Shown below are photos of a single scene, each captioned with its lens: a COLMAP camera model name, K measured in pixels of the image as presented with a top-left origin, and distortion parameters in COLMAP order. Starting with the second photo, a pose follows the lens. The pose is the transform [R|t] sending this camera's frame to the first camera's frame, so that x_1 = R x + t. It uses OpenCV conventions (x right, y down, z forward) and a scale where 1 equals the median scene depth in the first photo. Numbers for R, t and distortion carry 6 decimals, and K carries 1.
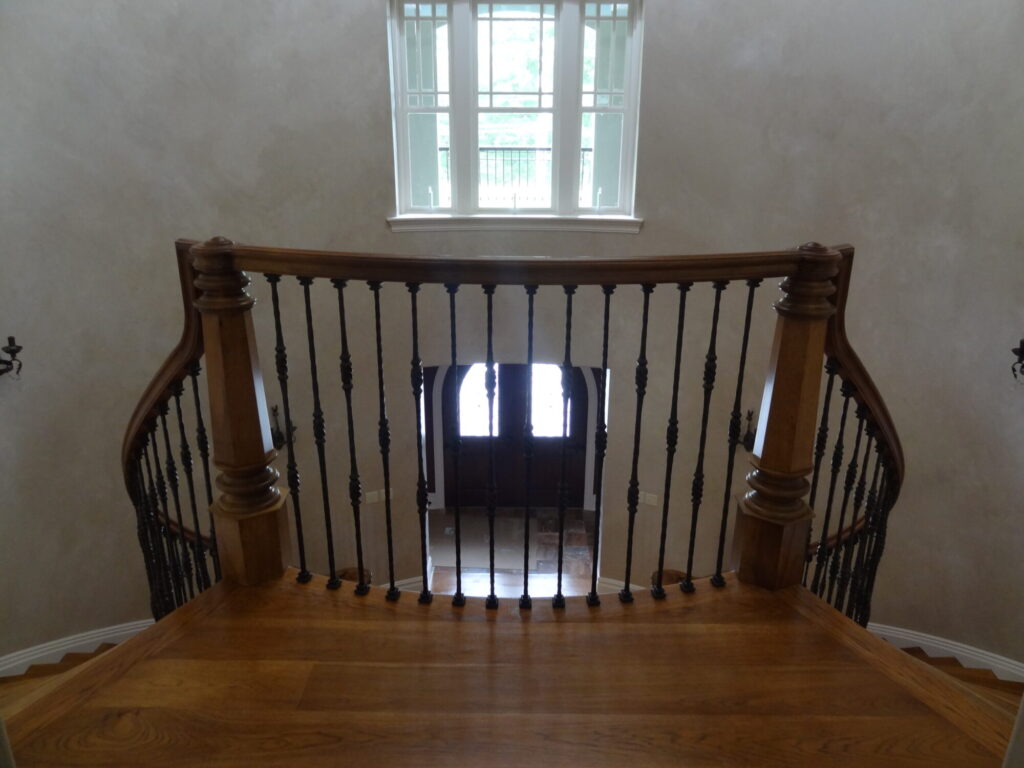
lens RADIAL K [[714.5, 0, 512.0], [0, 714.5, 384.0], [0, 0, 1]] dist [-0.001443, -0.004346]
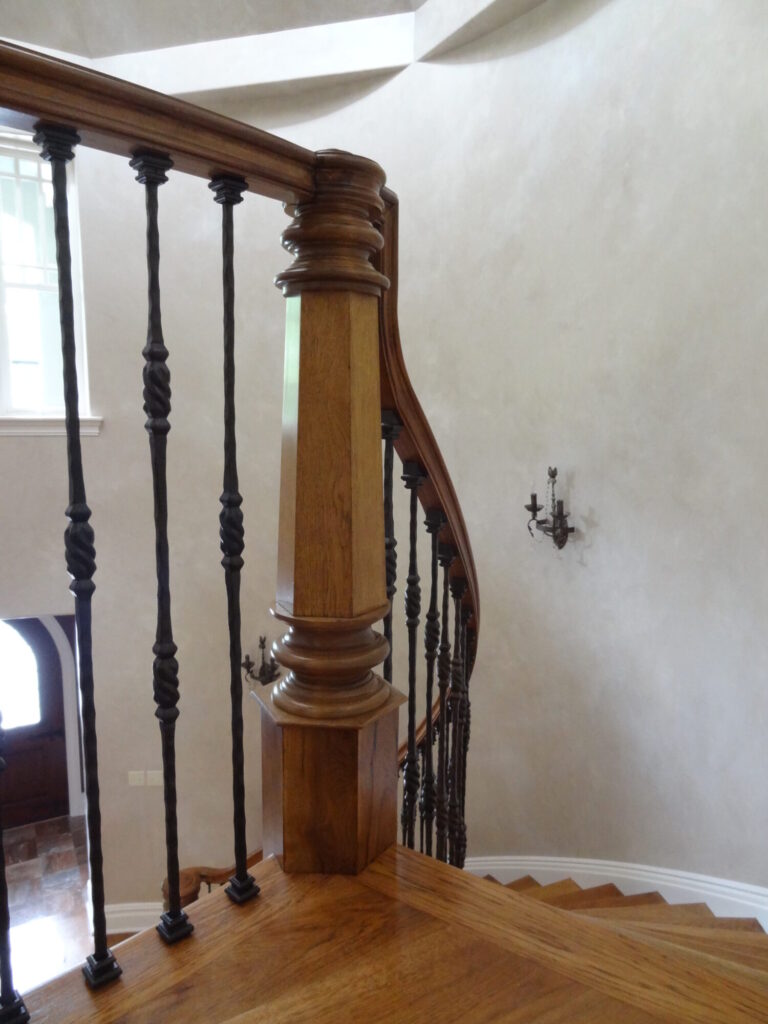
lens RADIAL K [[714.5, 0, 384.0], [0, 714.5, 512.0], [0, 0, 1]] dist [-0.001443, -0.004346]
pose [[0.869207, -0.065724, 0.490061, 0.157472], [0.160768, 0.974839, -0.154410, 0.124300], [-0.467582, 0.213001, 0.857903, 0.509206]]
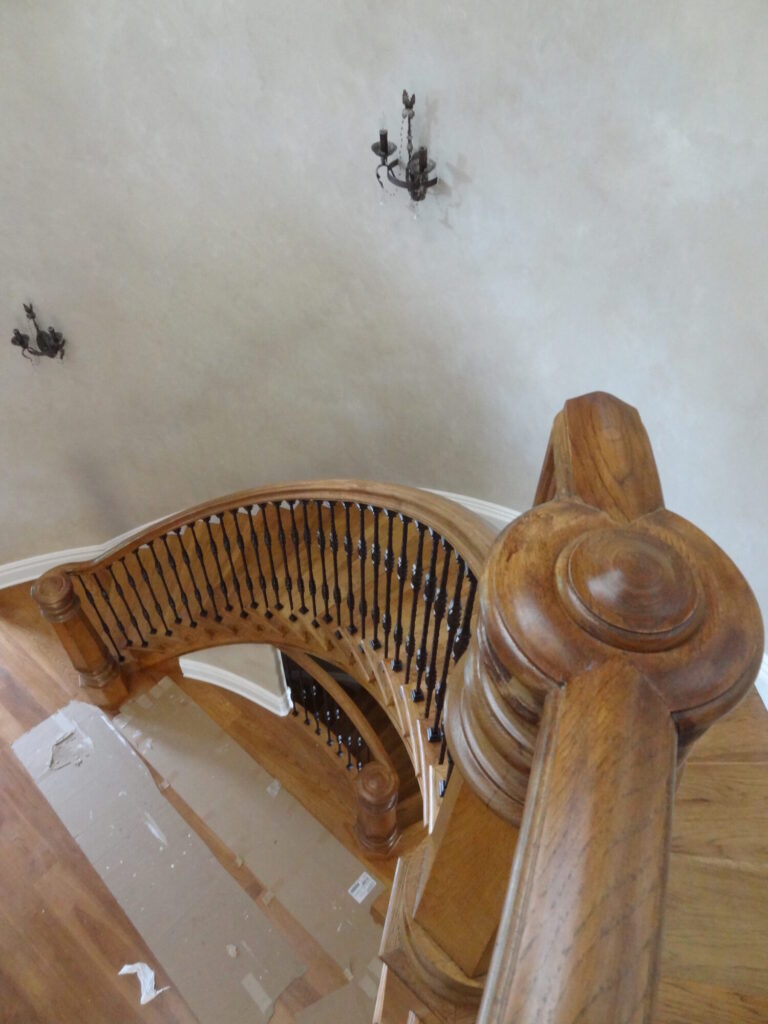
lens RADIAL K [[714.5, 0, 384.0], [0, 714.5, 512.0], [0, 0, 1]] dist [-0.001443, -0.004346]
pose [[0.632625, -0.580515, 0.512629, 0.254469], [0.243990, 0.777607, 0.579479, -0.297274], [-0.735020, -0.241516, 0.633573, 0.802471]]
